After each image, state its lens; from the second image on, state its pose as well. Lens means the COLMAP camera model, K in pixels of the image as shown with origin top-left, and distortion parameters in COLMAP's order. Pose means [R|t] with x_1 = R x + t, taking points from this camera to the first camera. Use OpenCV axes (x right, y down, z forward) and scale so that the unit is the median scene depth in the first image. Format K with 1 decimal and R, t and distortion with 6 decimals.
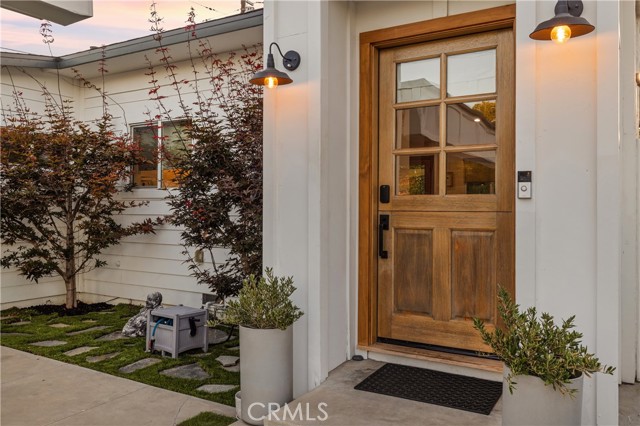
lens RADIAL K [[516.5, 0, 321.4], [0, 516.5, 199.5], [0, 0, 1]] dist [-0.012609, -0.008448]
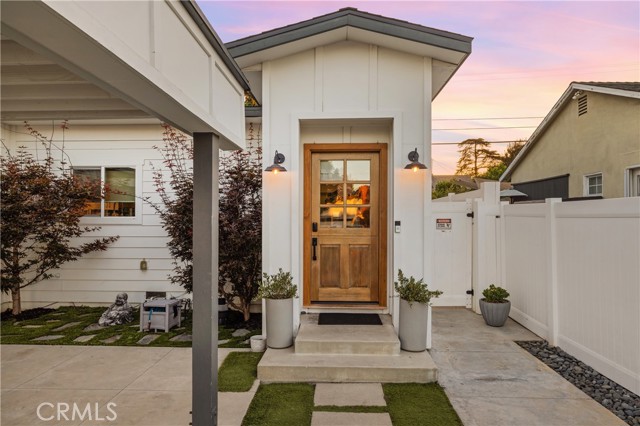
lens RADIAL K [[405.1, 0, 320.4], [0, 405.1, 214.9], [0, 0, 1]] dist [-0.004173, 0.001267]
pose [[0.880364, 0.000099, 0.474298, -0.583691], [-0.004215, 0.999962, 0.007616, -0.068529], [-0.474279, -0.008704, 0.880332, -0.354803]]
